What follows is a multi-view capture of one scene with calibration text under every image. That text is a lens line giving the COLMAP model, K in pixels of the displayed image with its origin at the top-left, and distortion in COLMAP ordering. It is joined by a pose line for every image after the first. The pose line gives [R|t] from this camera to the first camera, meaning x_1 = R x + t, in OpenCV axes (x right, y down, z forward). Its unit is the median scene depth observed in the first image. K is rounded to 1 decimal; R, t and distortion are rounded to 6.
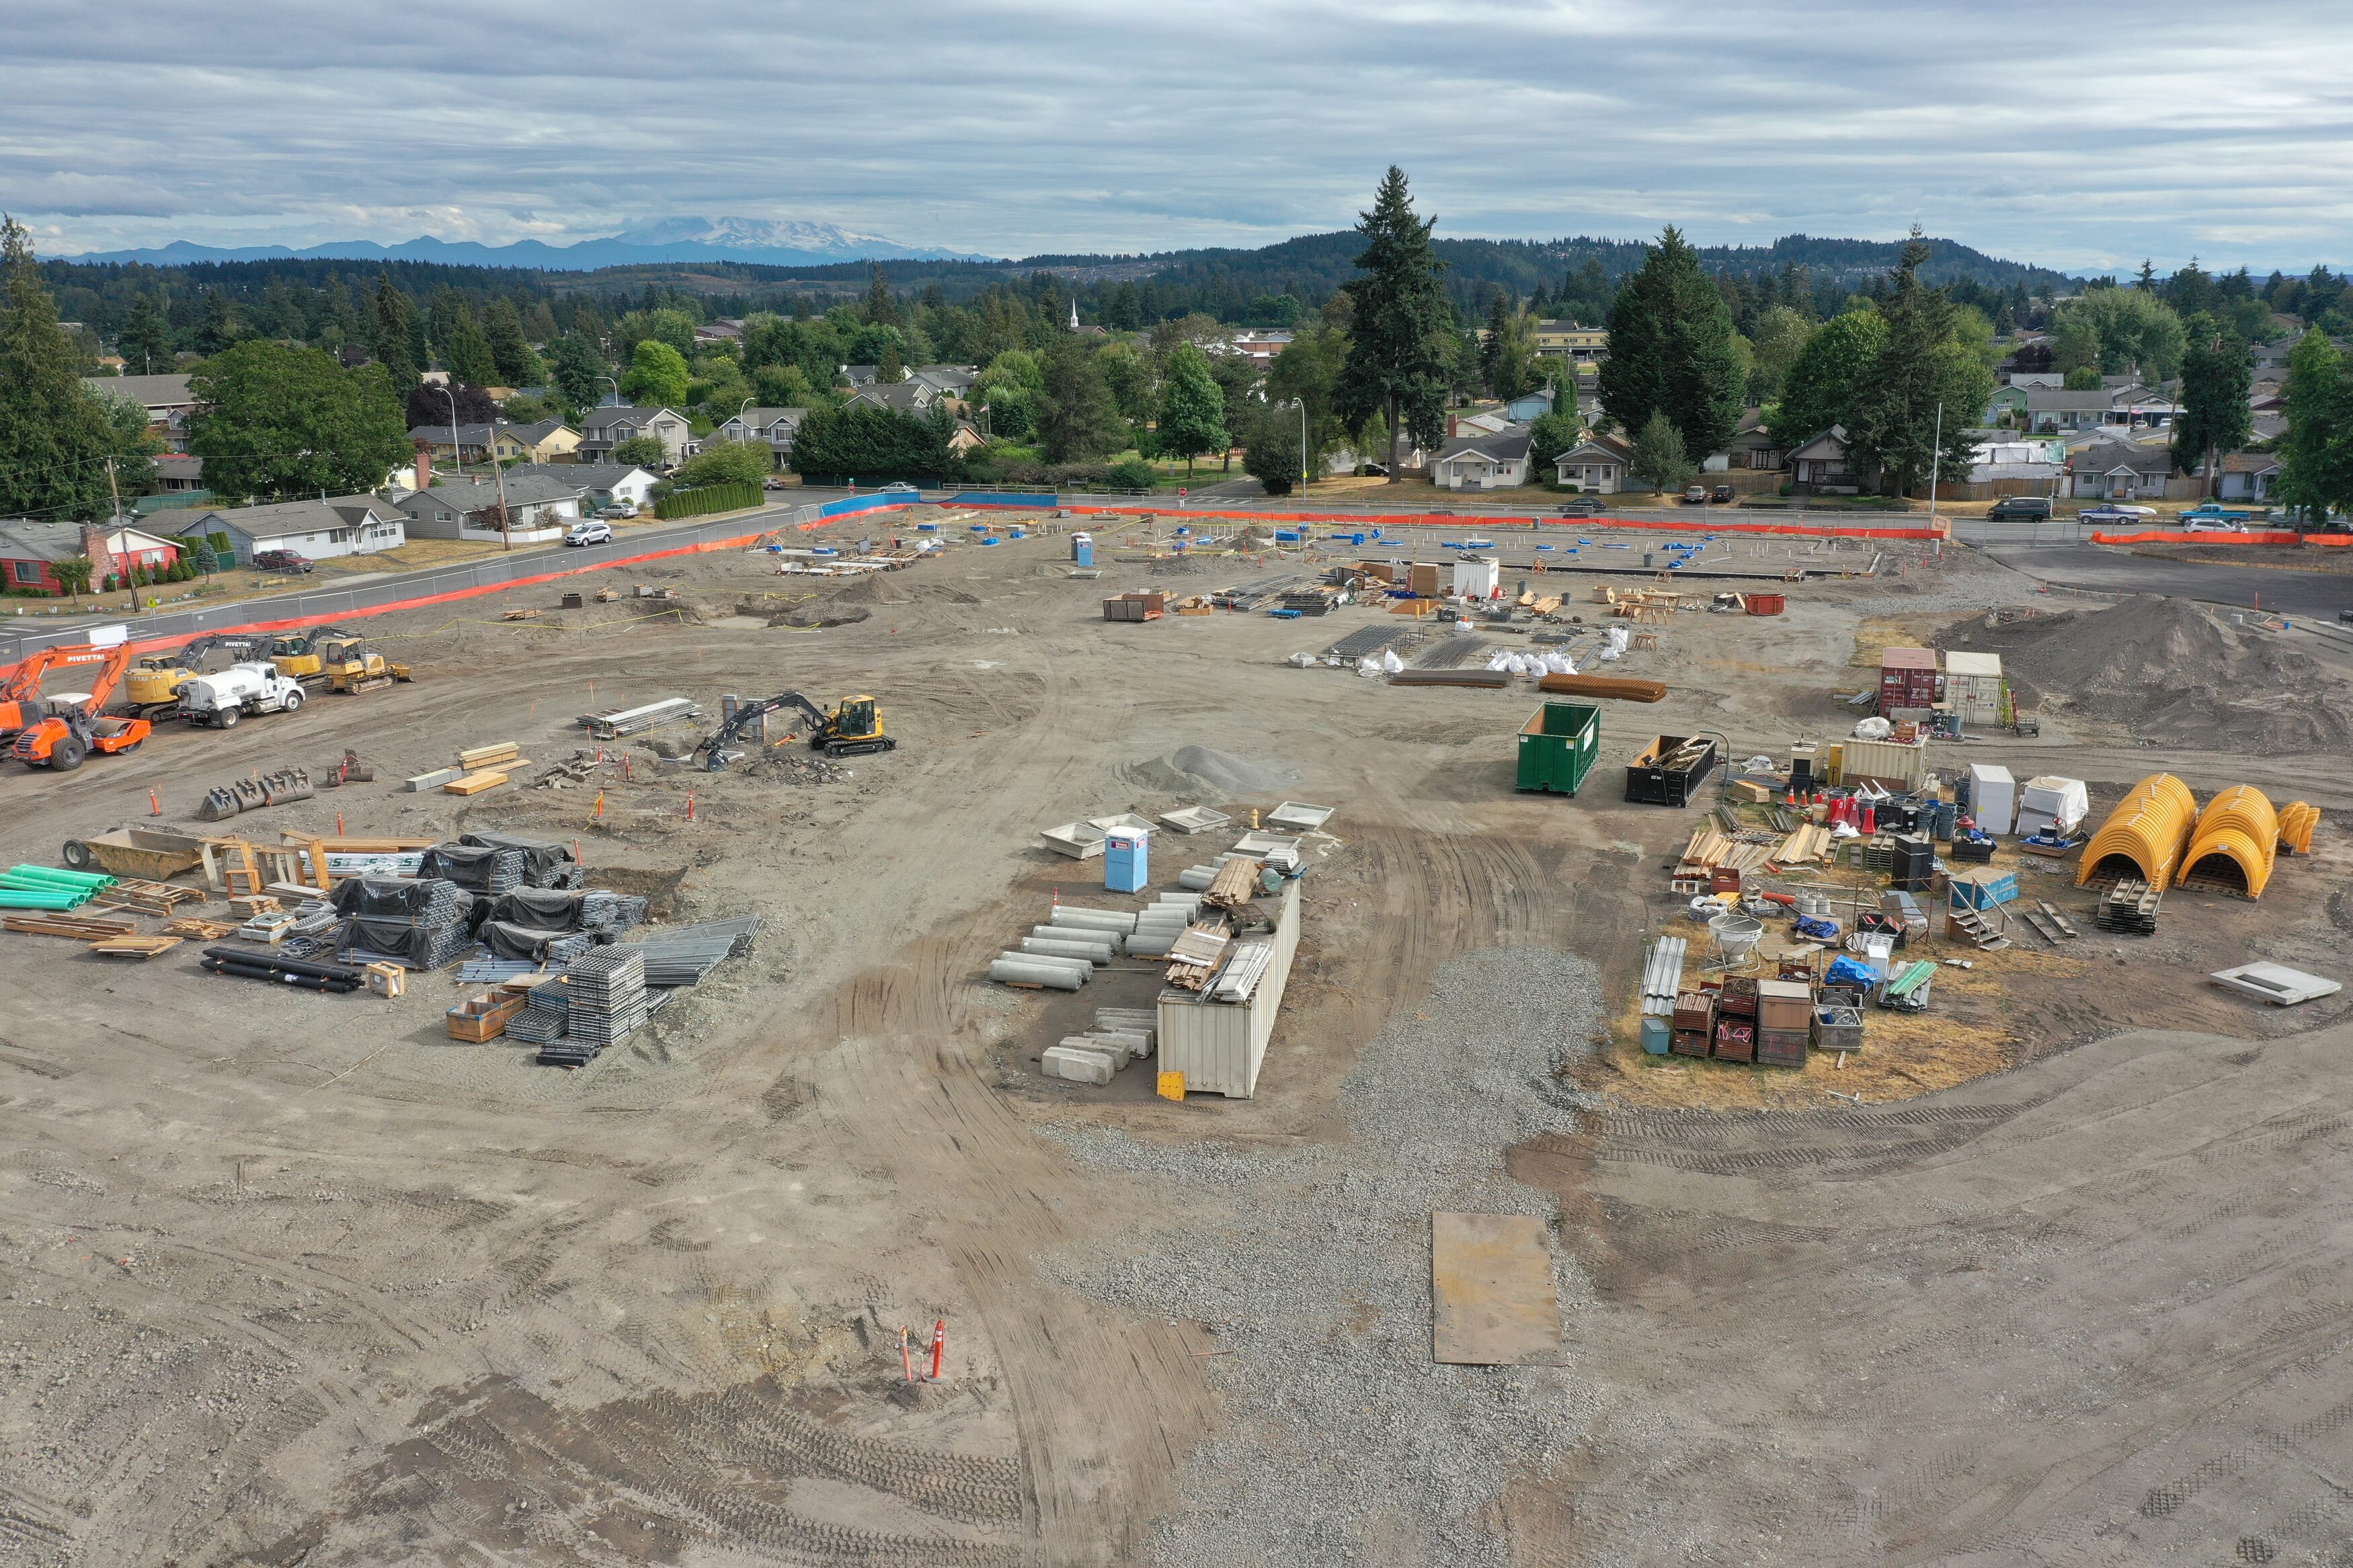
lens RADIAL K [[1860.7, 0, 1177.8], [0, 1860.7, 753.5], [0, 0, 1]] dist [0.003616, -0.001256]
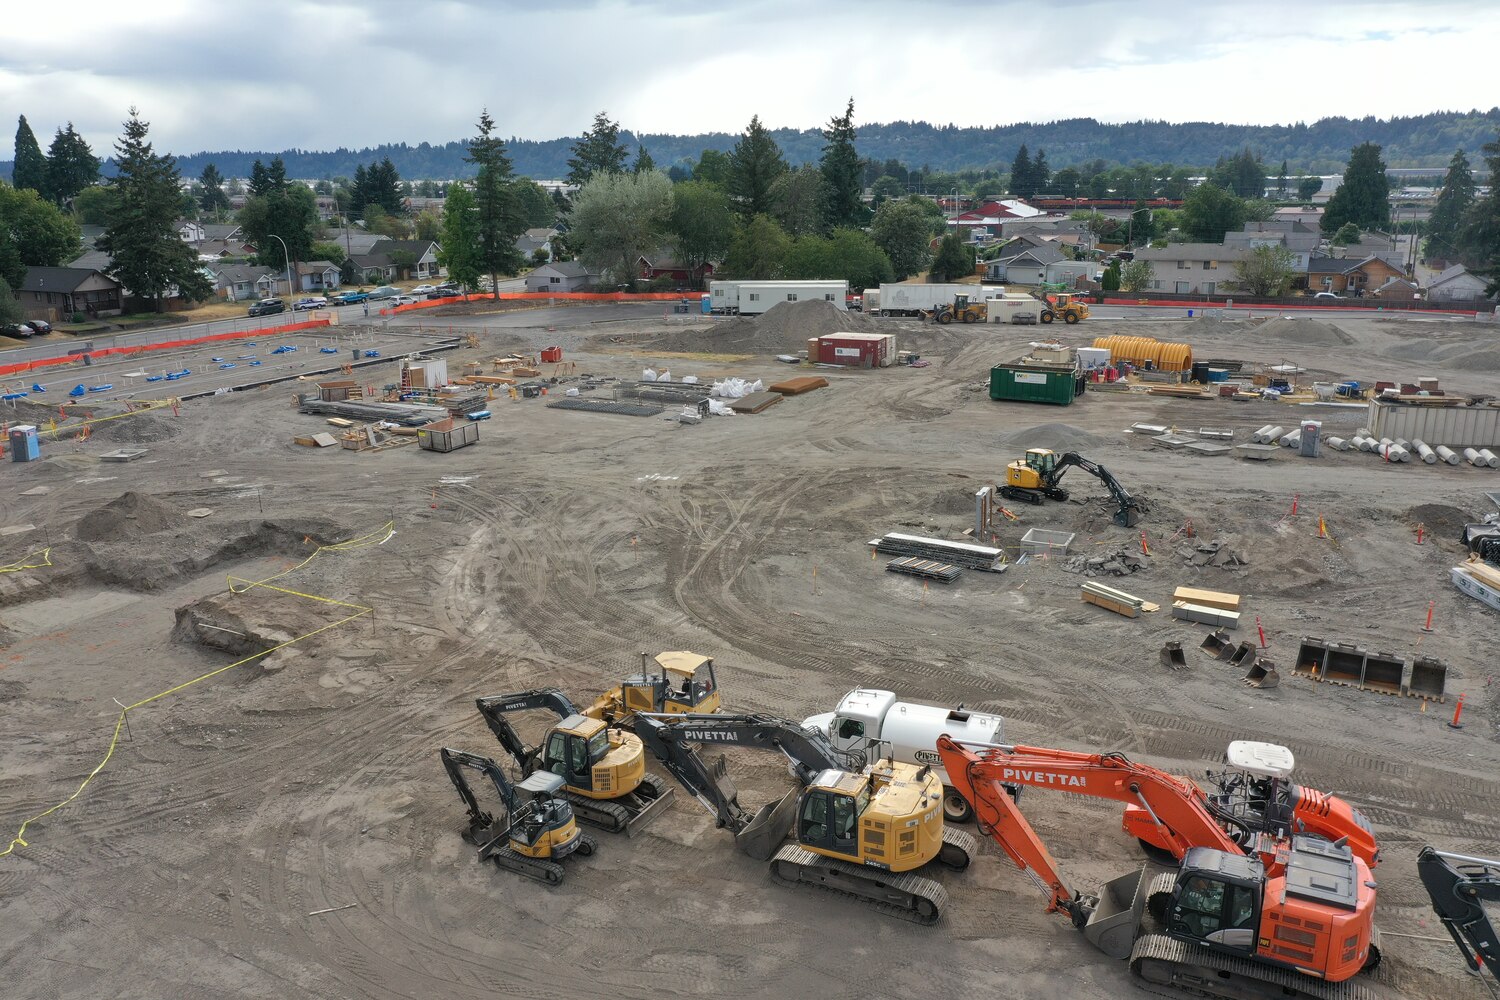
lens RADIAL K [[1176.0, 0, 750.0], [0, 1176.0, 500.0], [0, 0, 1]] dist [-0.003321, -0.001791]
pose [[0.058252, -0.251789, 0.966028, -0.394902], [0.238585, 0.943141, 0.231437, -0.094251], [-0.969373, 0.216998, 0.115013, 0.468627]]
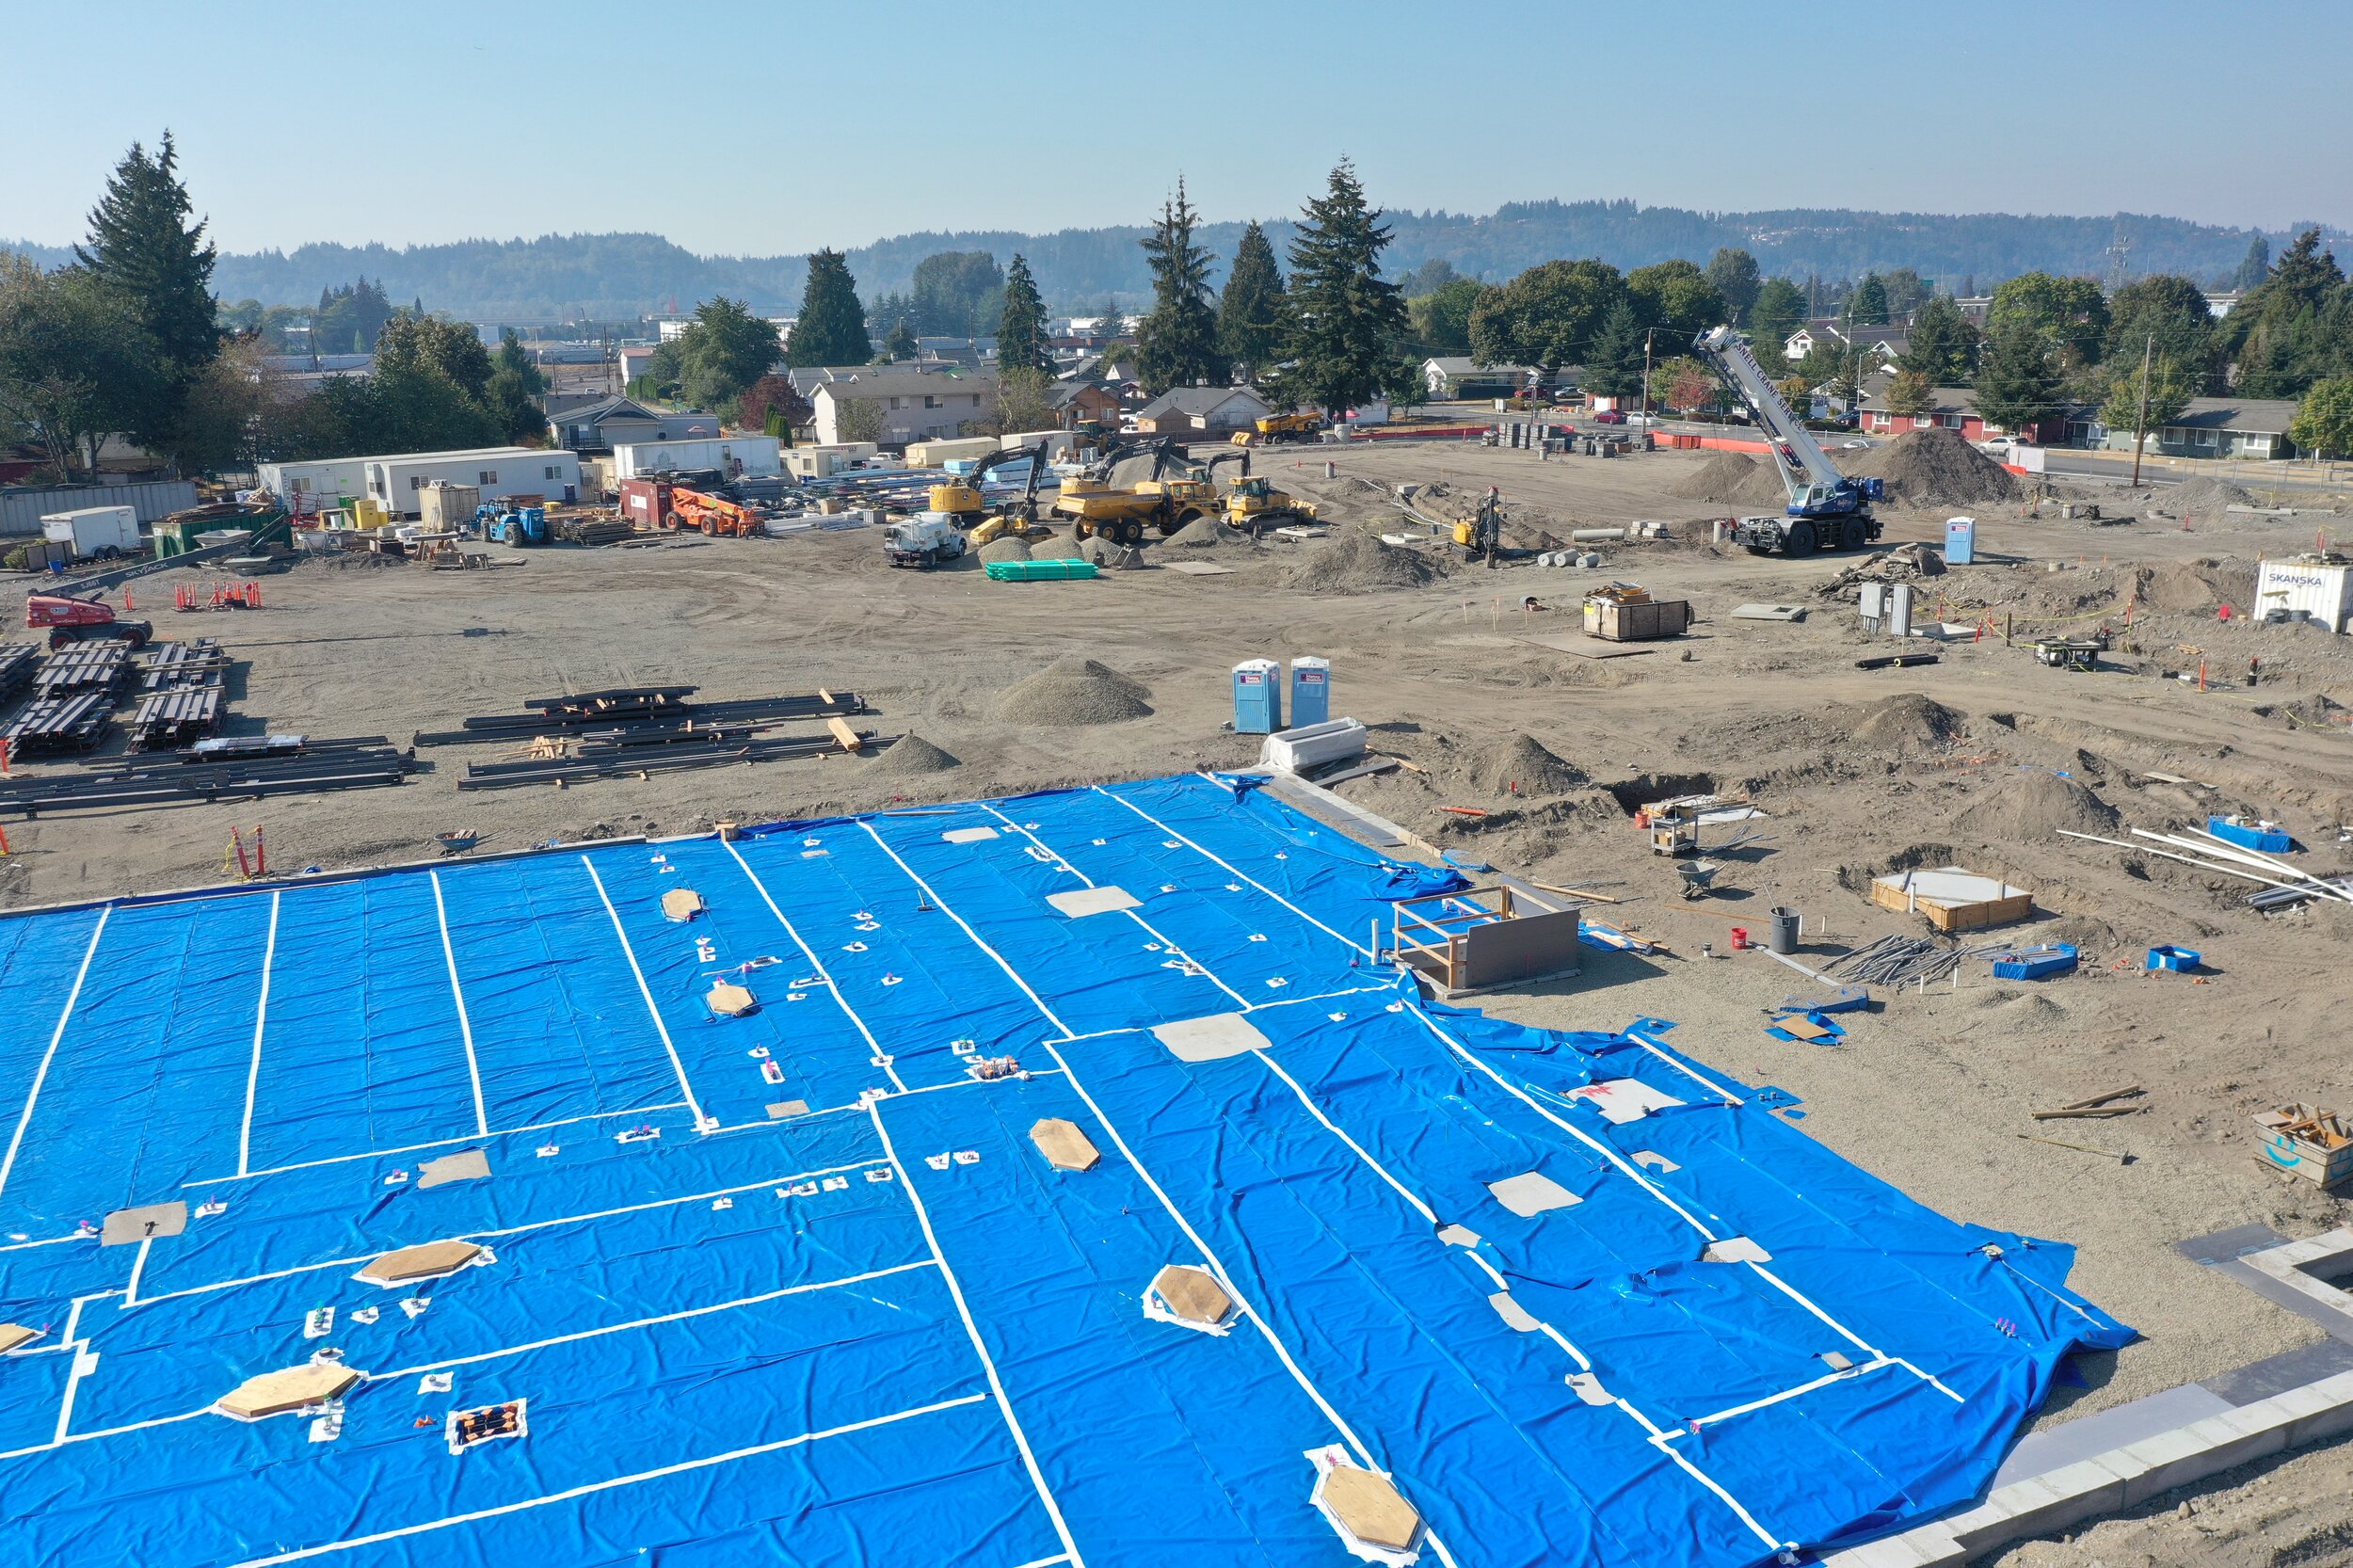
lens RADIAL K [[1841.7, 0, 1176.5], [0, 1841.7, 784.0], [0, 0, 1]] dist [-0.005556, -0.000019]
pose [[-0.737078, -0.142099, 0.660699, -0.245692], [0.180461, 0.900759, 0.395052, -0.146496], [-0.651267, 0.410415, -0.638287, 0.783017]]
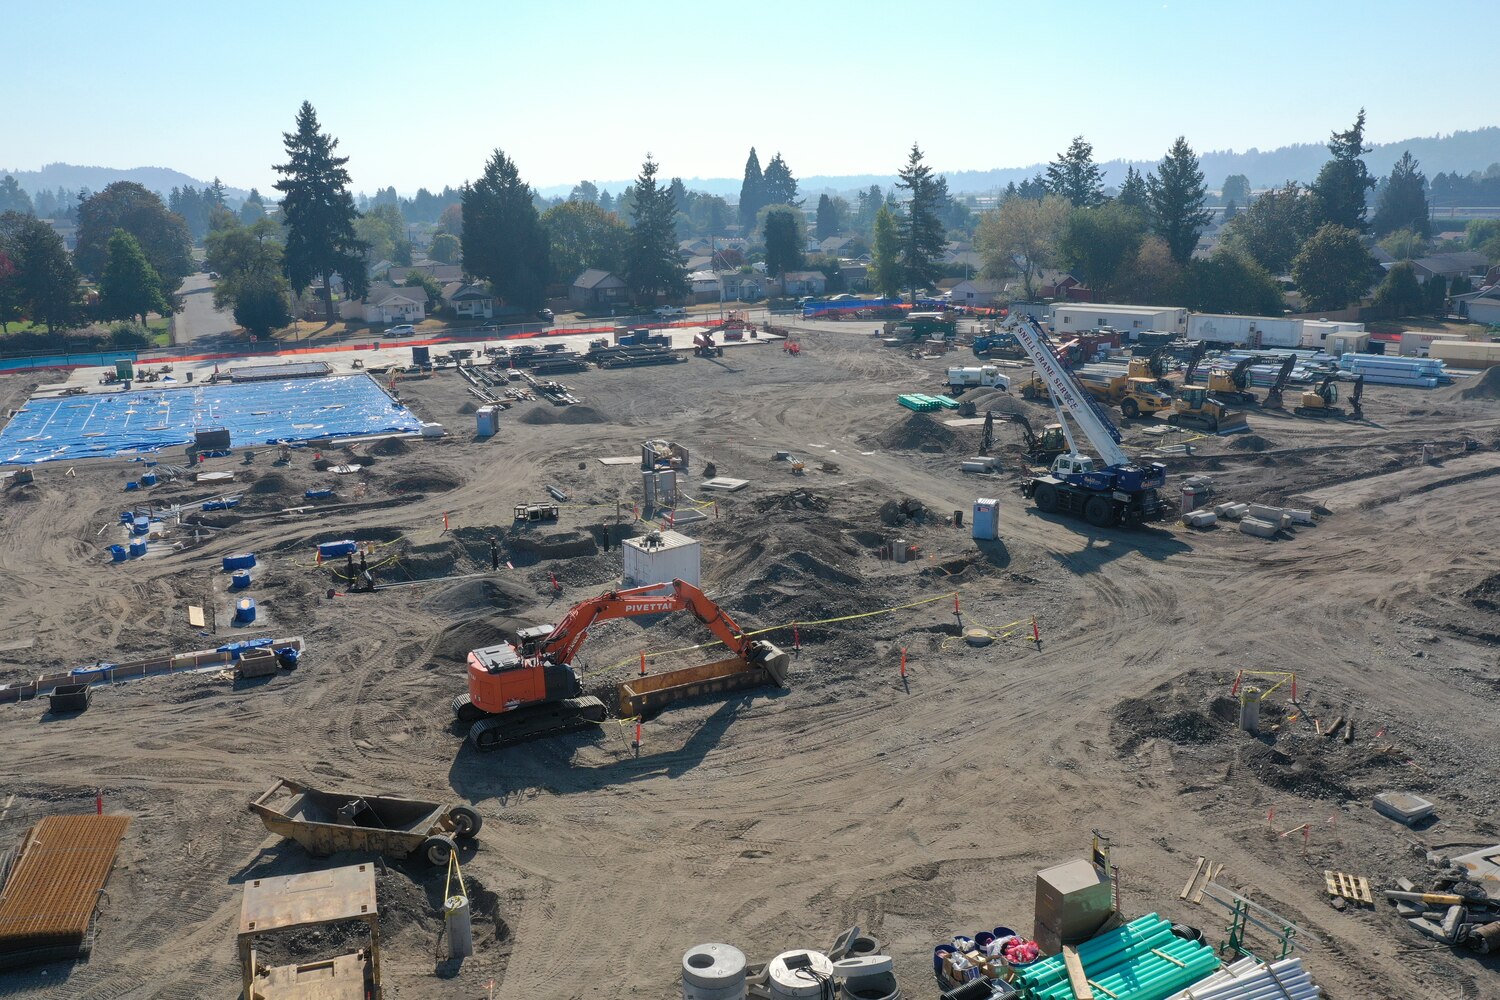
lens RADIAL K [[1178.8, 0, 750.0], [0, 1178.8, 500.0], [0, 0, 1]] dist [-0.002811, 0.002489]
pose [[0.662422, -0.185919, 0.725694, -0.361049], [0.183188, 0.979506, 0.083728, -0.030865], [-0.726388, 0.077475, 0.682904, 0.164636]]
